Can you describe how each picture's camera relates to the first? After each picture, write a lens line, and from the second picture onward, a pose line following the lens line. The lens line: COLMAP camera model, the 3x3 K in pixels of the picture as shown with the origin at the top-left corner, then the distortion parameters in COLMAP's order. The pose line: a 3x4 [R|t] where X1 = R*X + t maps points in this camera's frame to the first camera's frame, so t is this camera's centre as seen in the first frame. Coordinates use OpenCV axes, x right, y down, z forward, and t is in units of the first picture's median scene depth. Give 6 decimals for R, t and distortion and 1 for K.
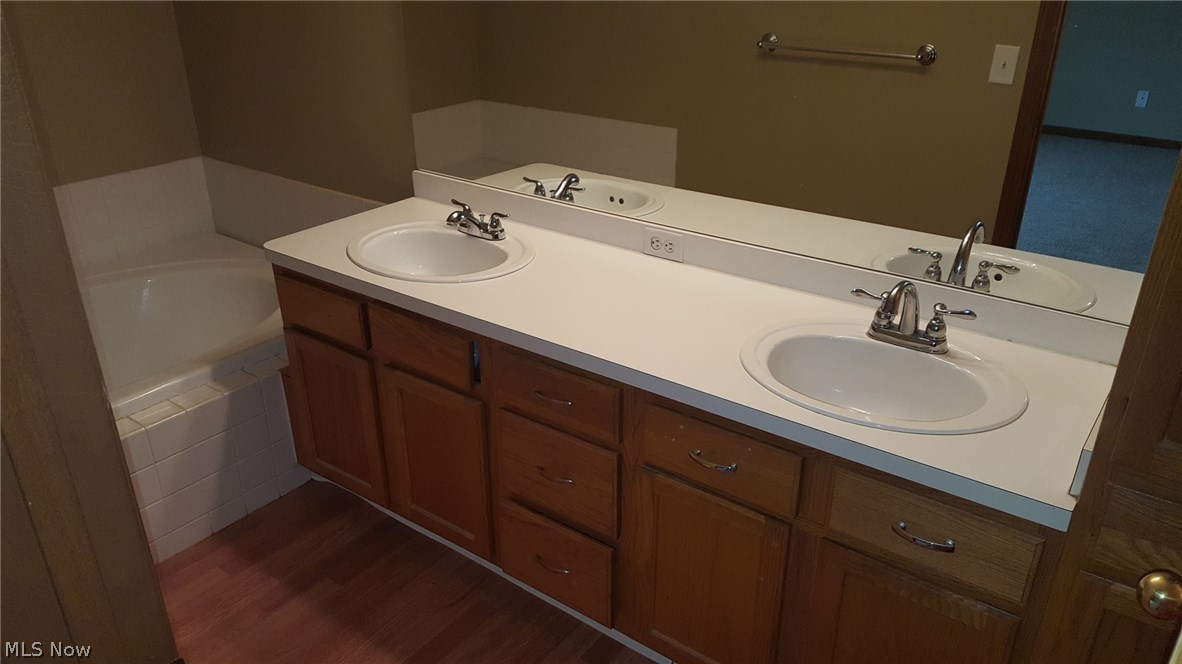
lens RADIAL K [[877.1, 0, 591.0], [0, 877.1, 332.0], [0, 0, 1]] dist [0.102980, -0.147381]
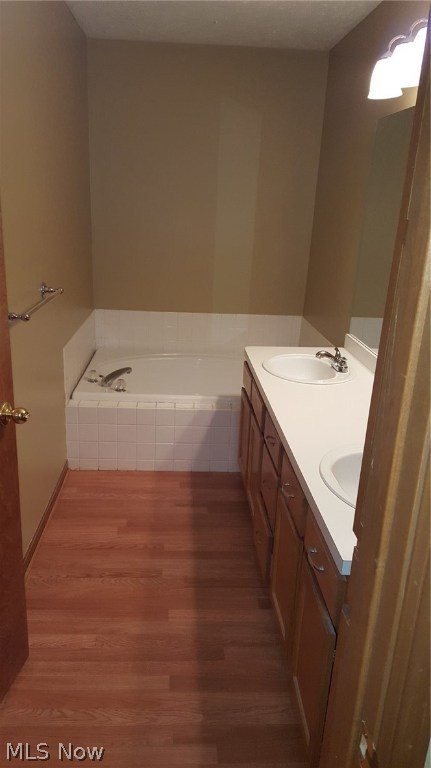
lens RADIAL K [[569.9, 0, 215.5], [0, 569.9, 384.0], [0, 0, 1]] dist [0.102980, -0.147381]
pose [[0.649032, 0.269517, -0.711419, 0.551100], [-0.365550, 0.930597, 0.019058, -0.015155], [0.667181, 0.247690, 0.702509, 0.028837]]
